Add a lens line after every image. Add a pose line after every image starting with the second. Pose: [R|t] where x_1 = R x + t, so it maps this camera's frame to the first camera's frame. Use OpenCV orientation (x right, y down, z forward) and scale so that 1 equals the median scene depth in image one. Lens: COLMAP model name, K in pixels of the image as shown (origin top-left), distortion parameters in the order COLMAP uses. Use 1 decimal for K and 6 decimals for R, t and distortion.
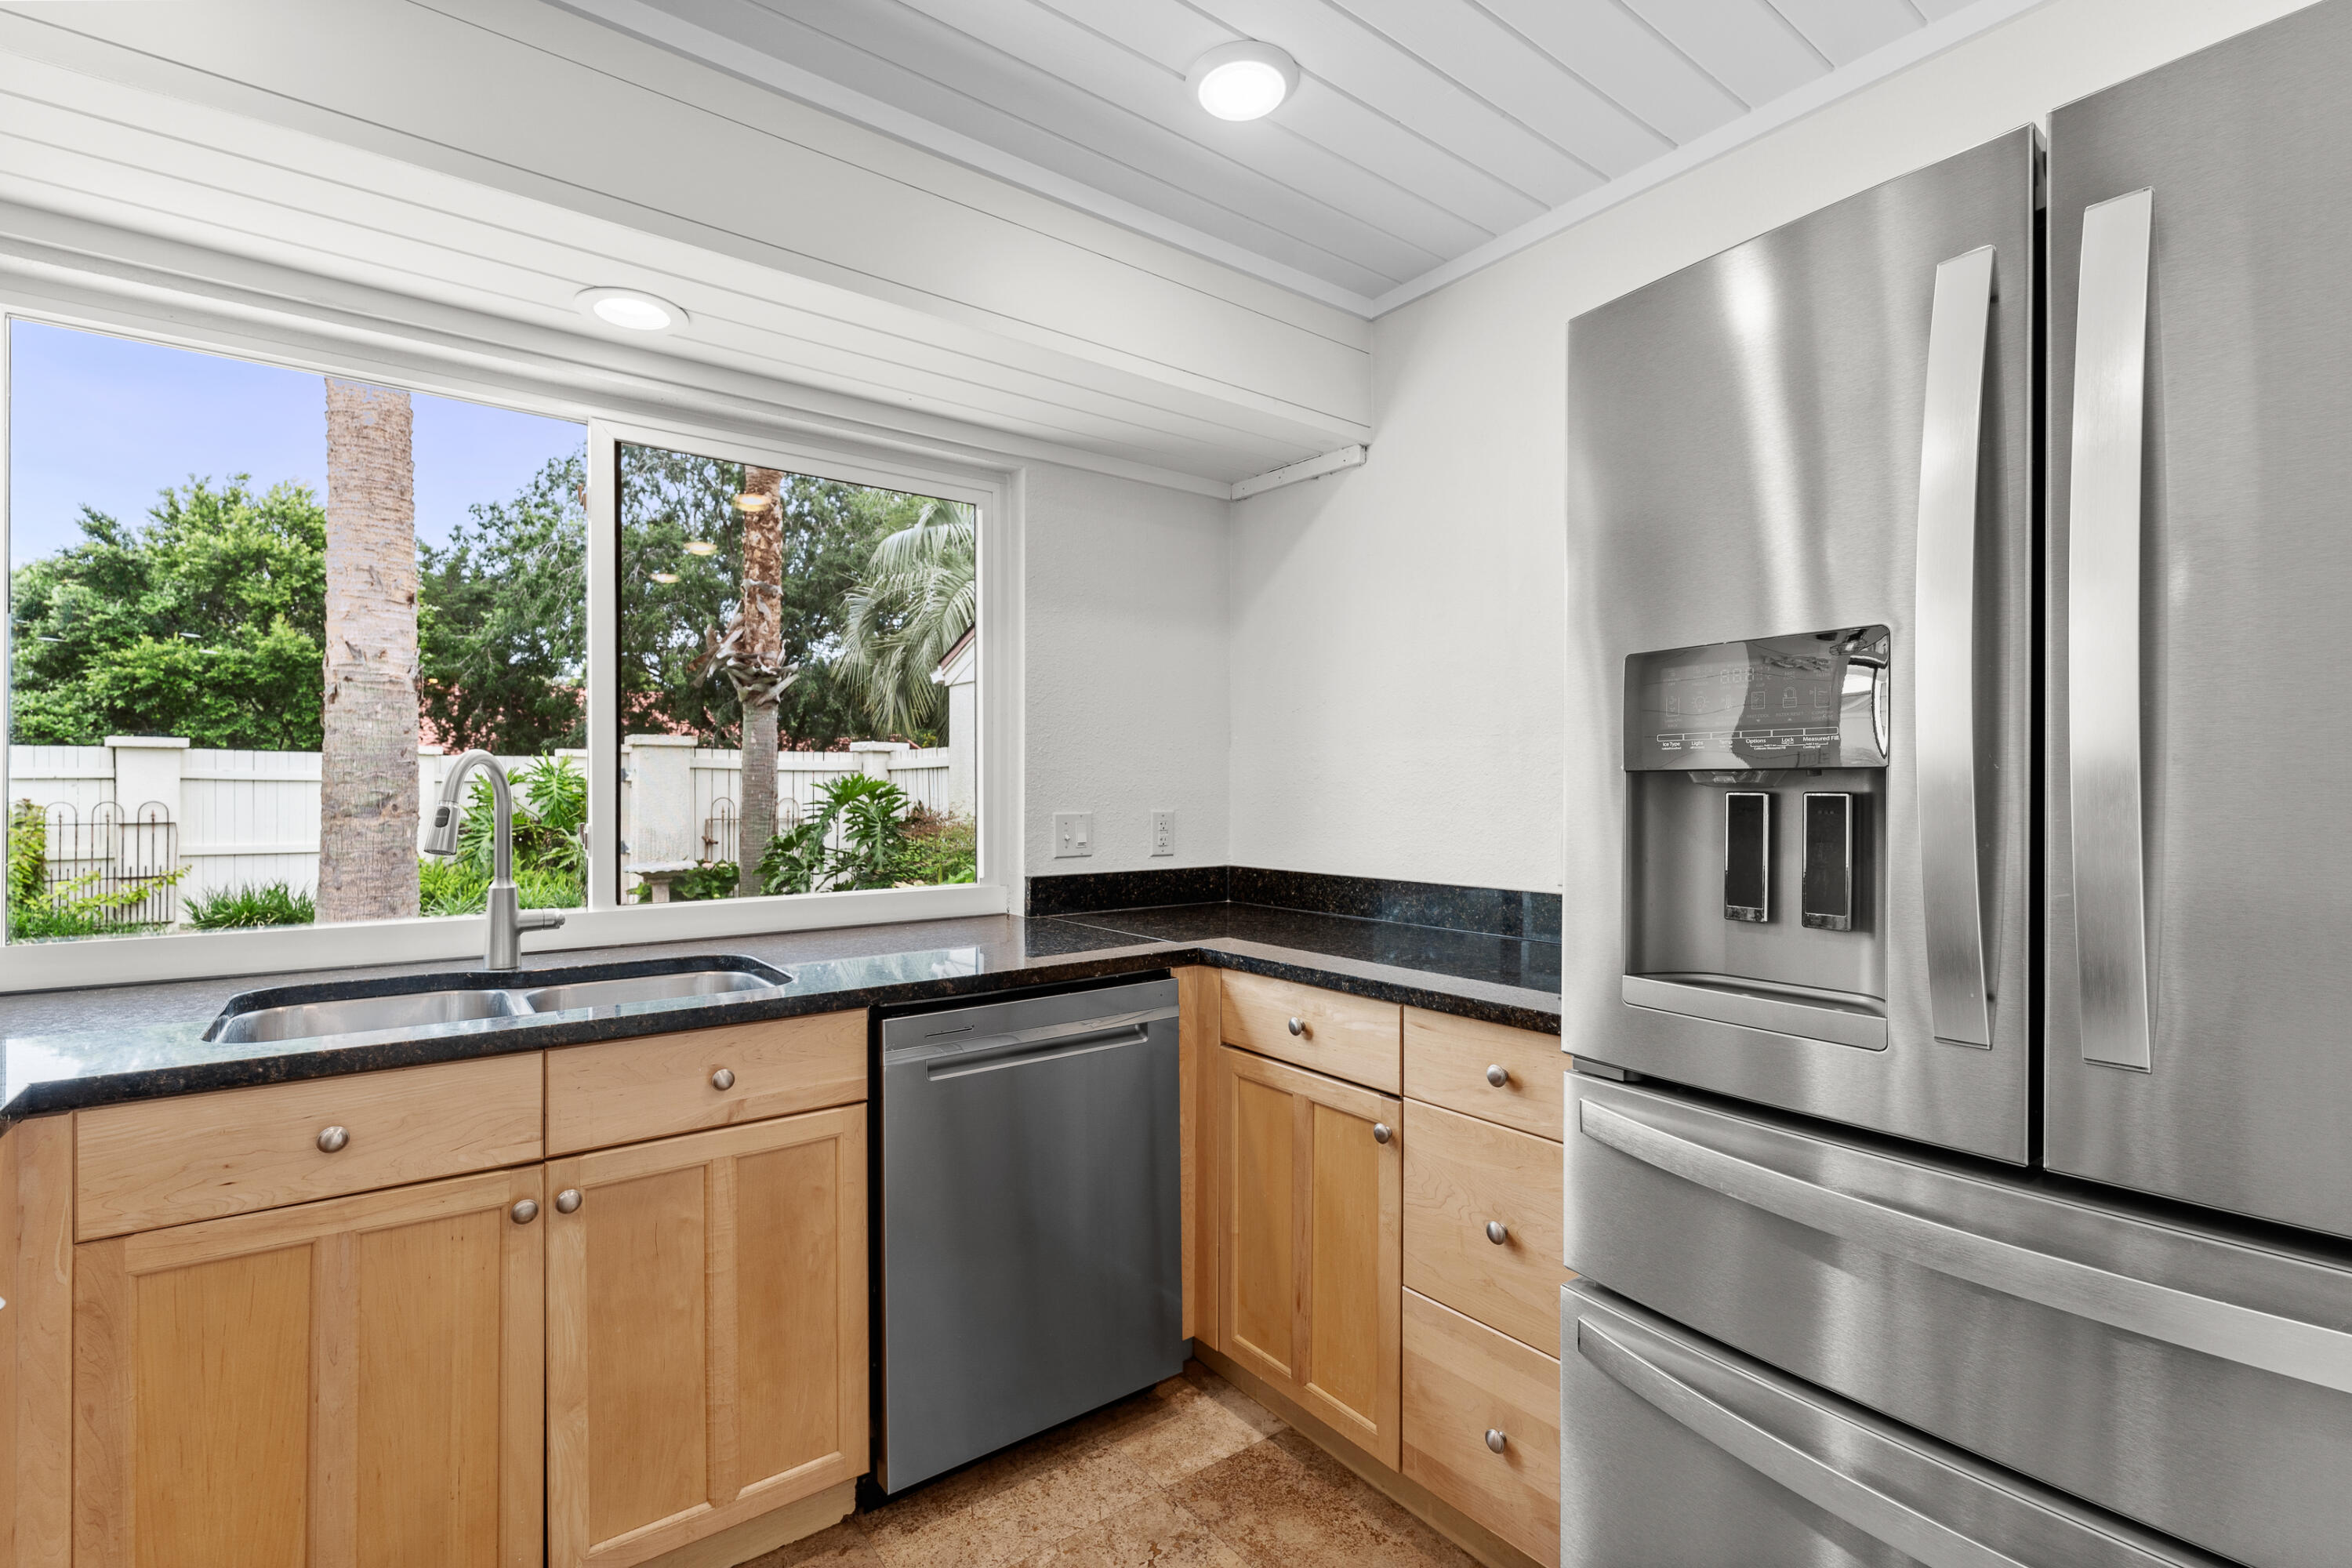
lens RADIAL K [[1044.4, 0, 1173.2], [0, 1044.4, 786.4], [0, 0, 1]] dist [-0.000144, -0.001069]
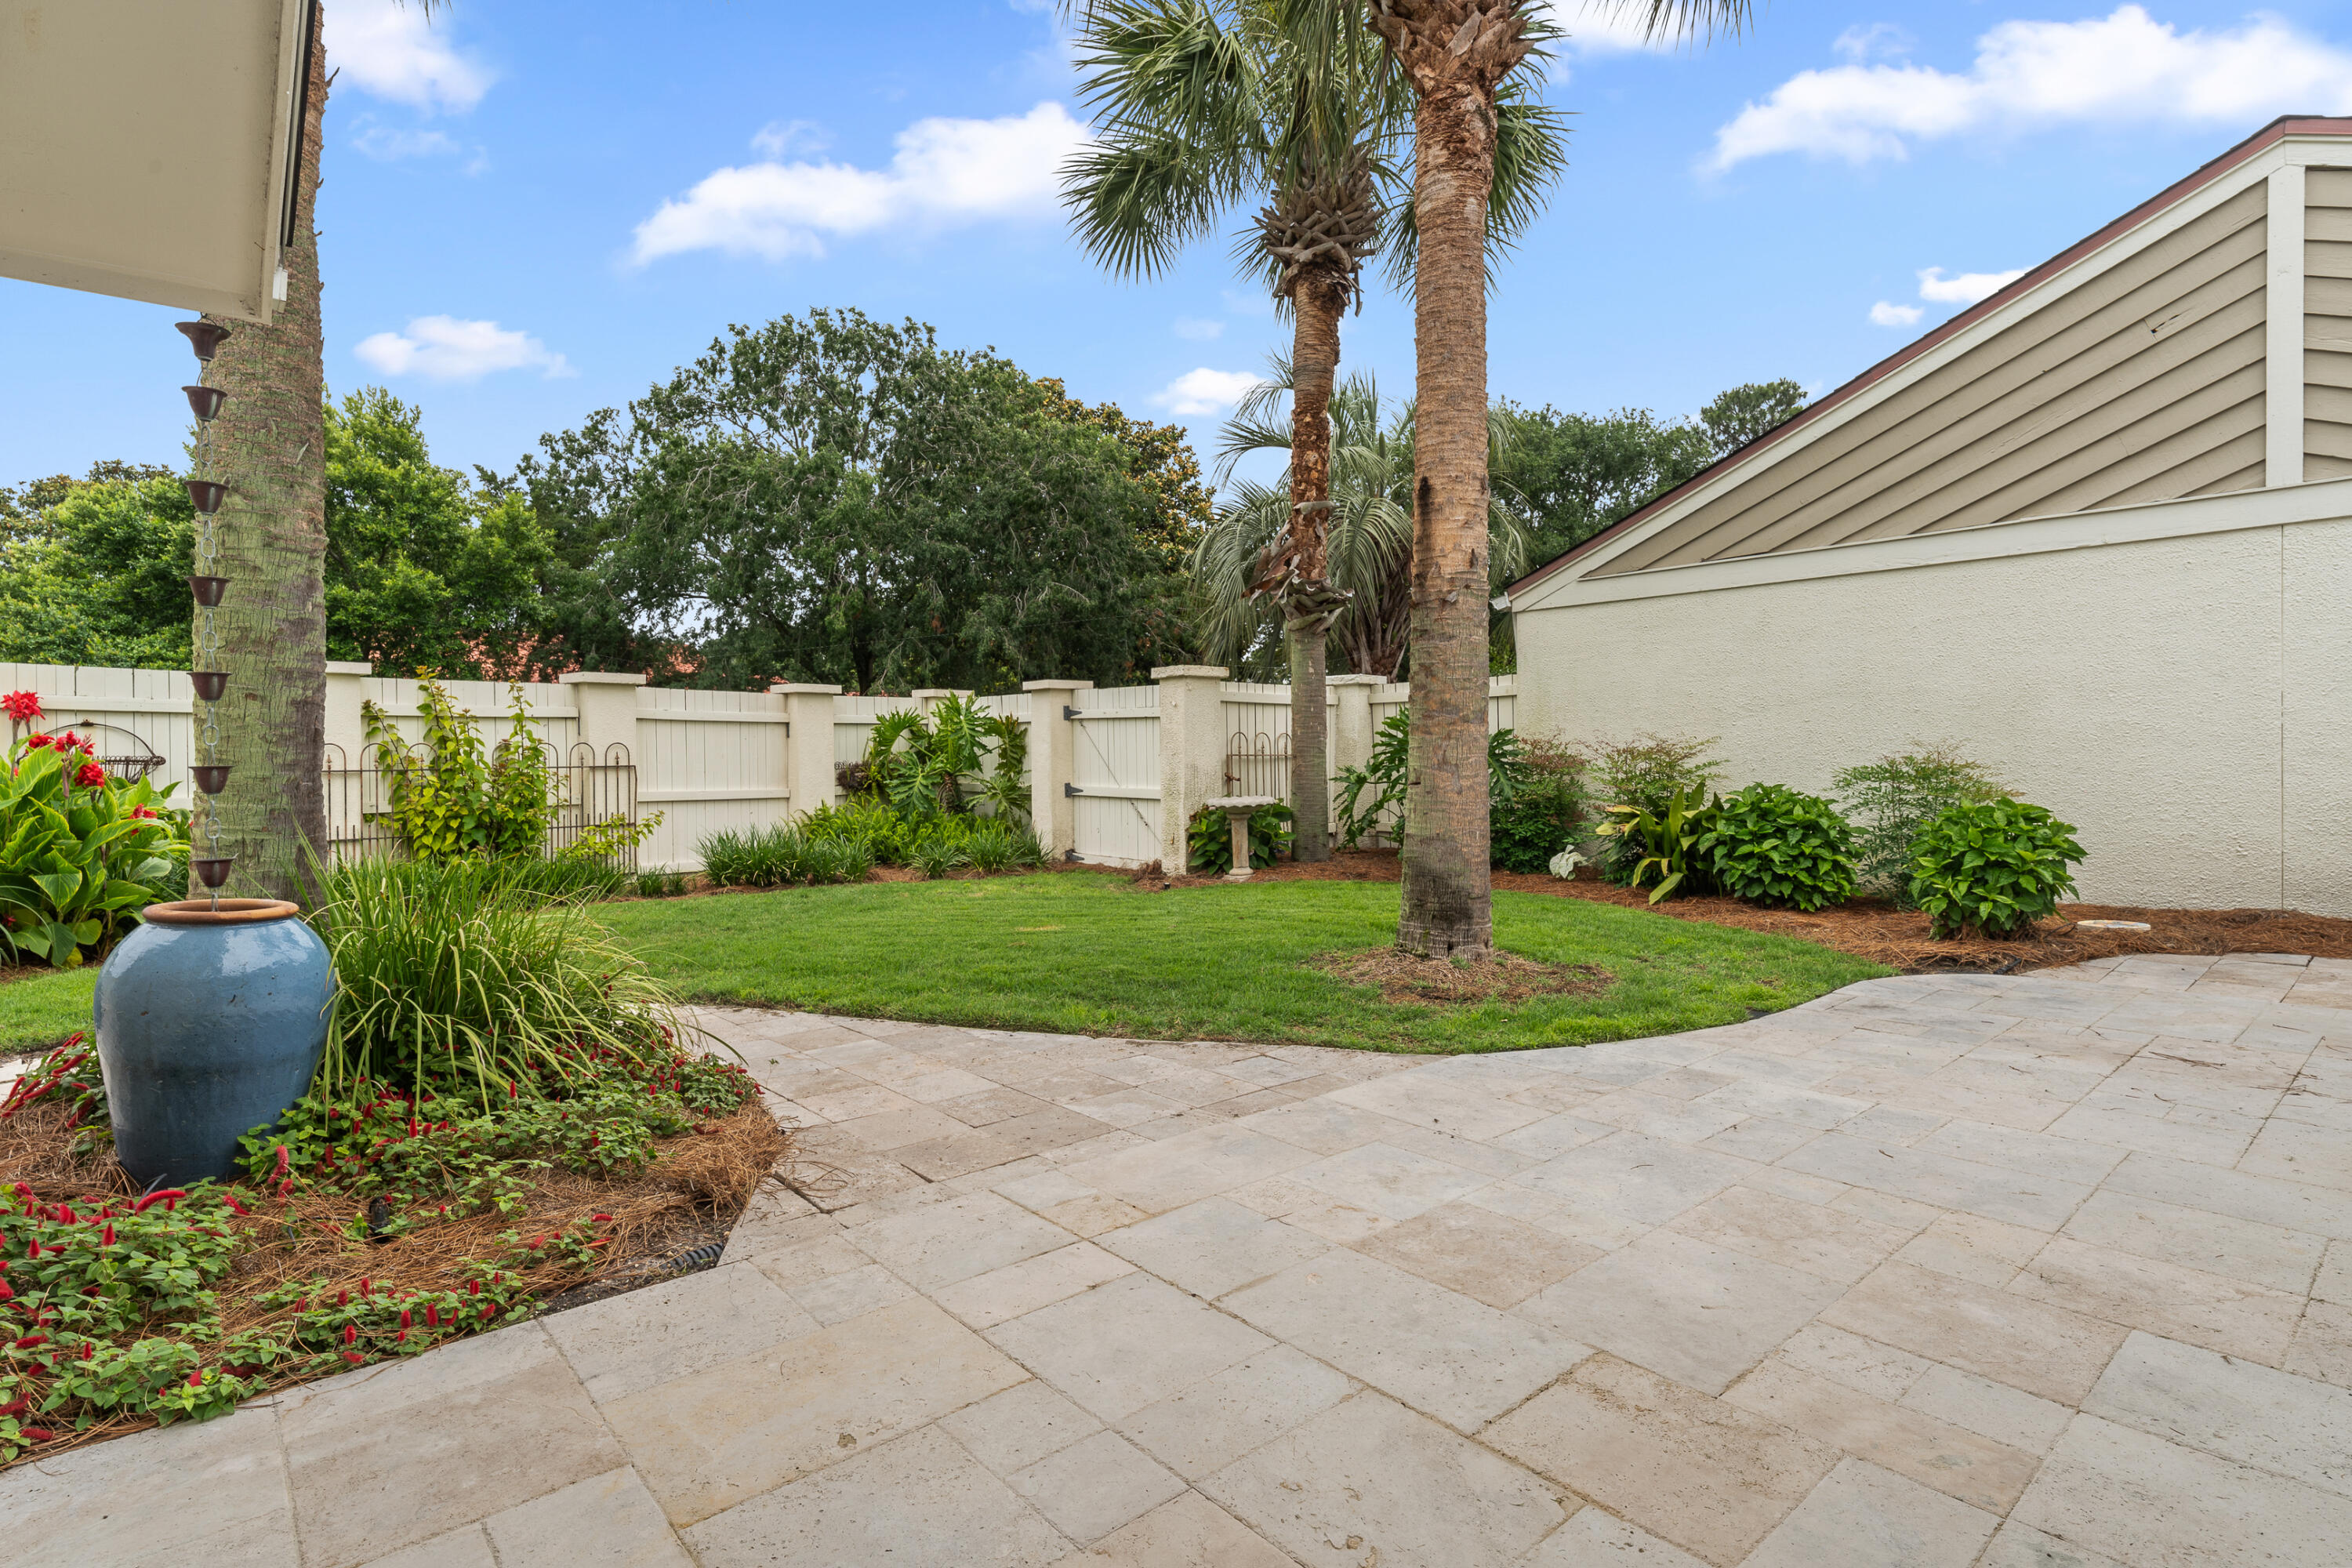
lens RADIAL K [[1153.2, 0, 1167.8], [0, 1153.2, 769.1], [0, 0, 1]] dist [-0.000137, -0.000283]
pose [[0.998102, -0.012110, 0.060380, -1.141377], [0.011048, 0.999779, 0.017886, 0.050579], [-0.060584, -0.017185, 0.998015, -0.102701]]
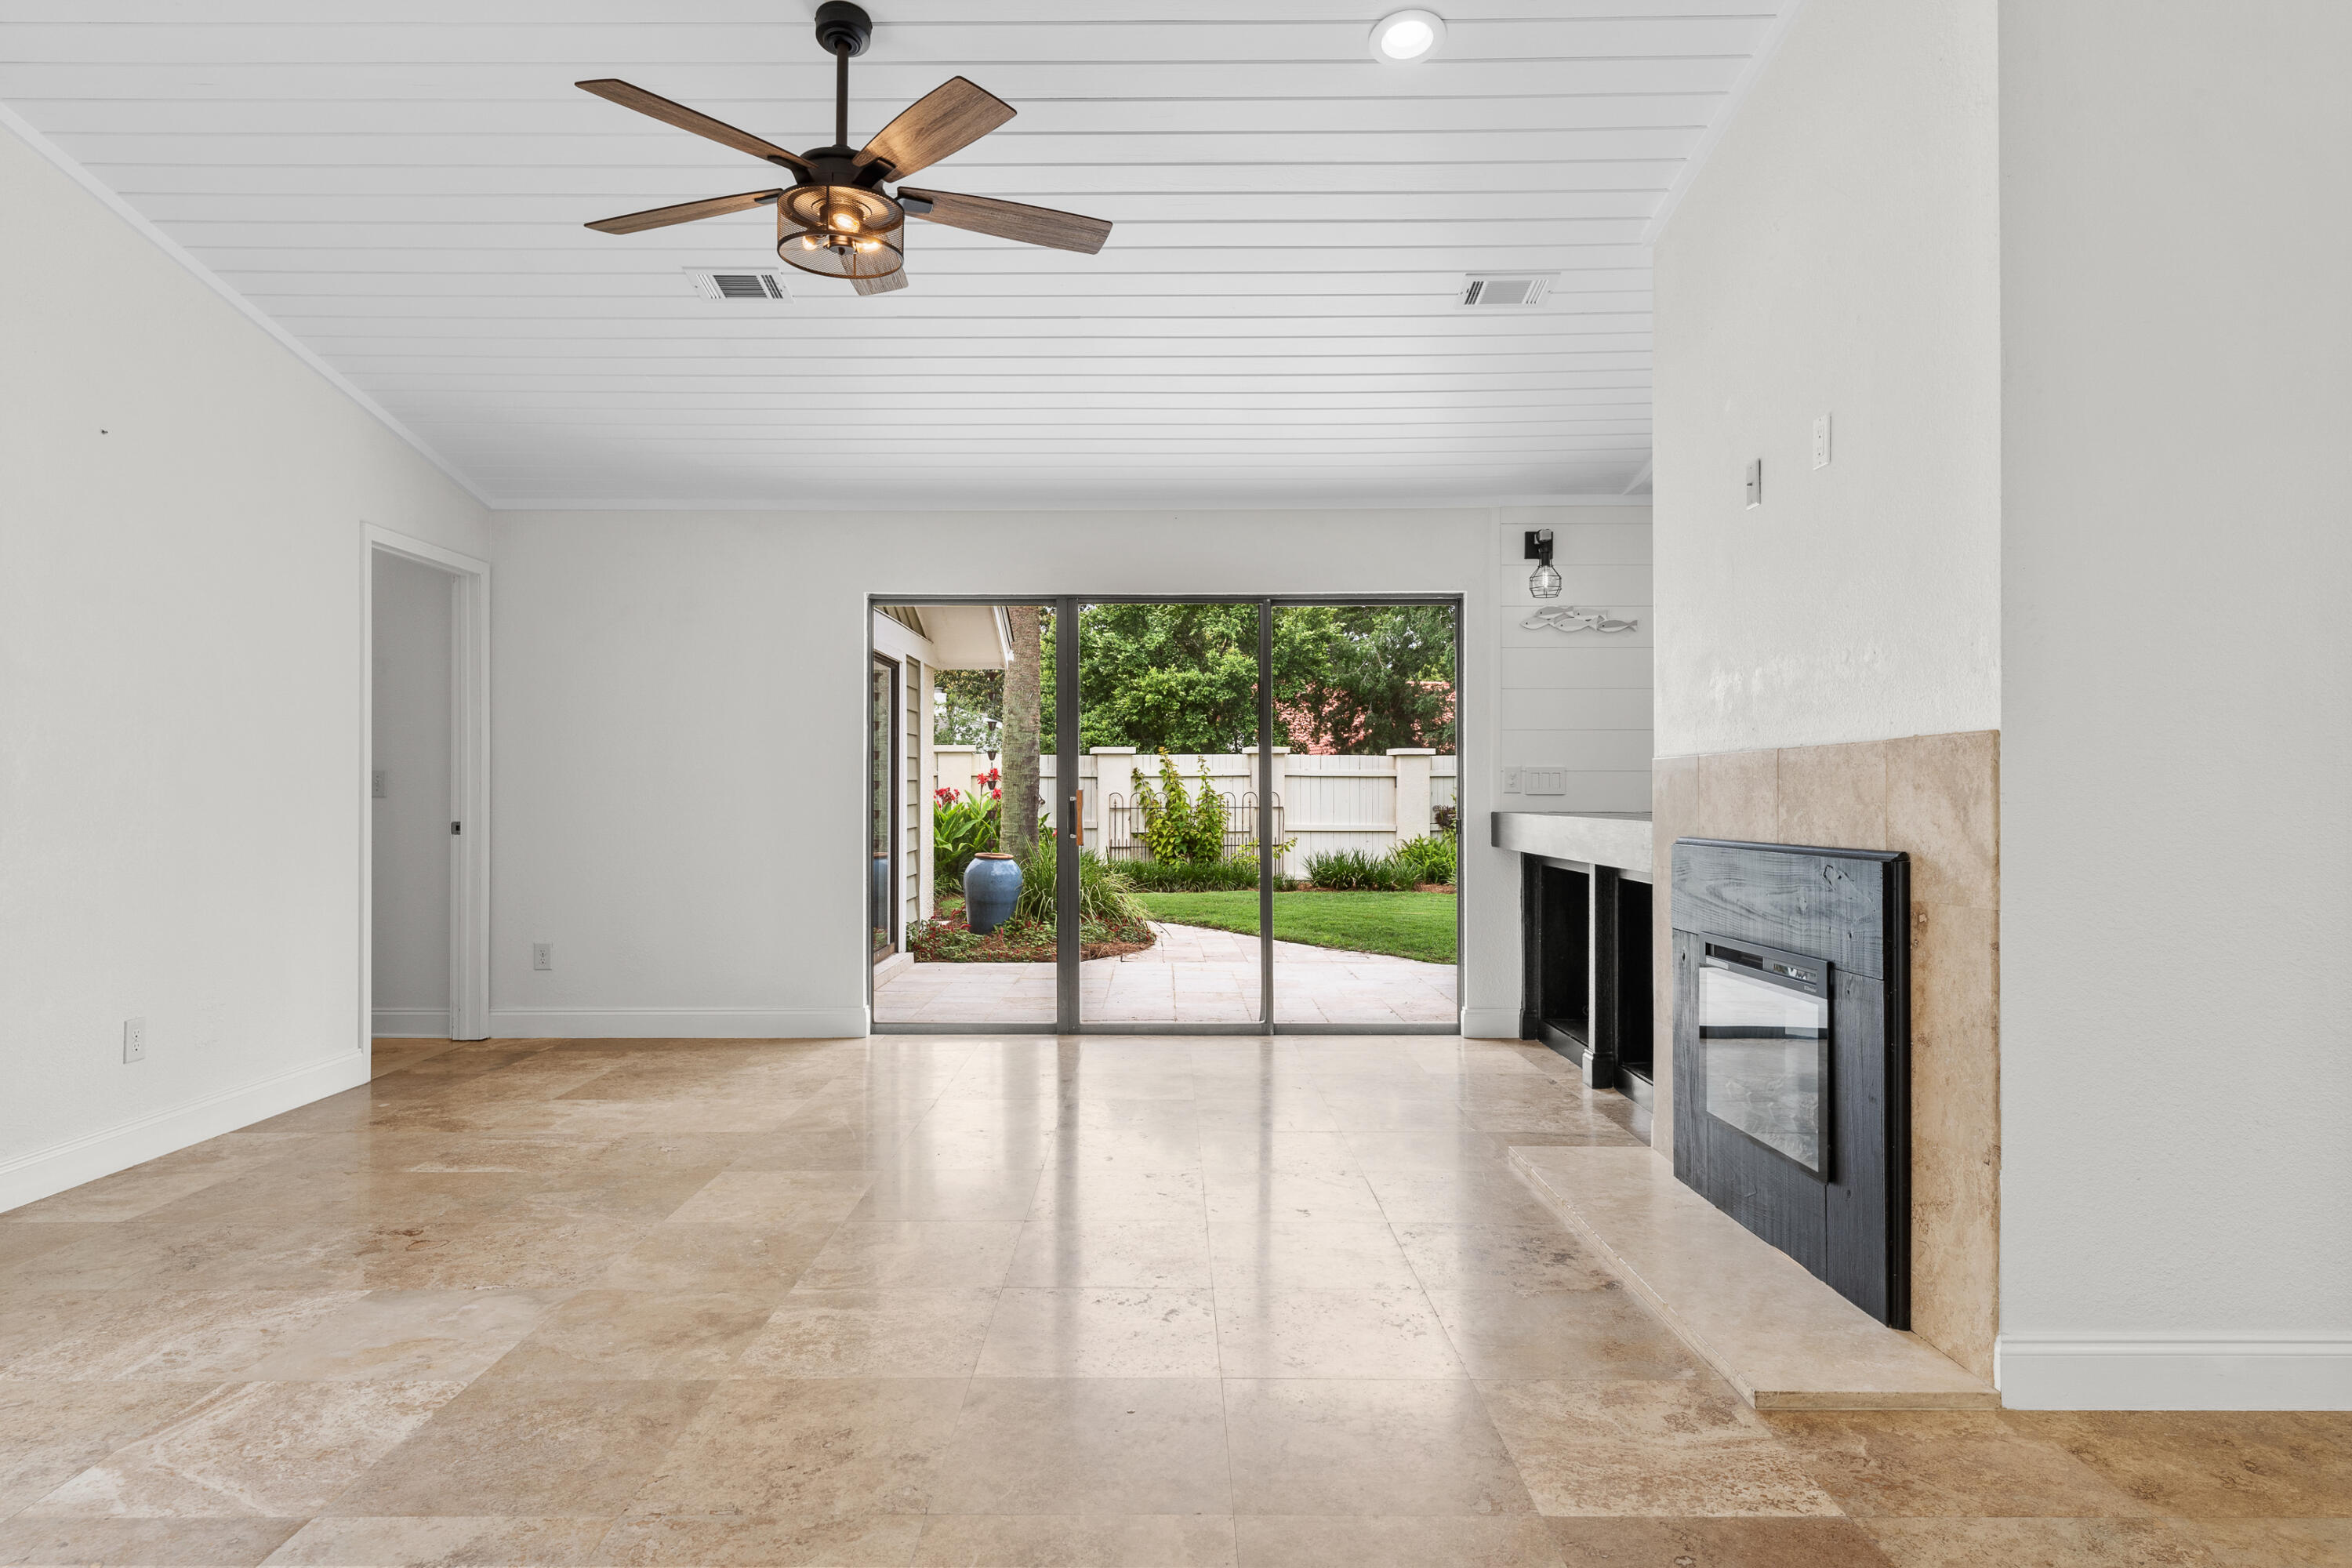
lens RADIAL K [[1333.9, 0, 1163.0], [0, 1333.9, 772.6], [0, 0, 1]] dist [-0.001146, -0.002338]
pose [[0.795658, -0.012579, -0.605616, 0.008572], [0.005855, 0.999897, -0.013075, 0.021911], [0.605718, 0.006857, 0.795649, -1.101306]]
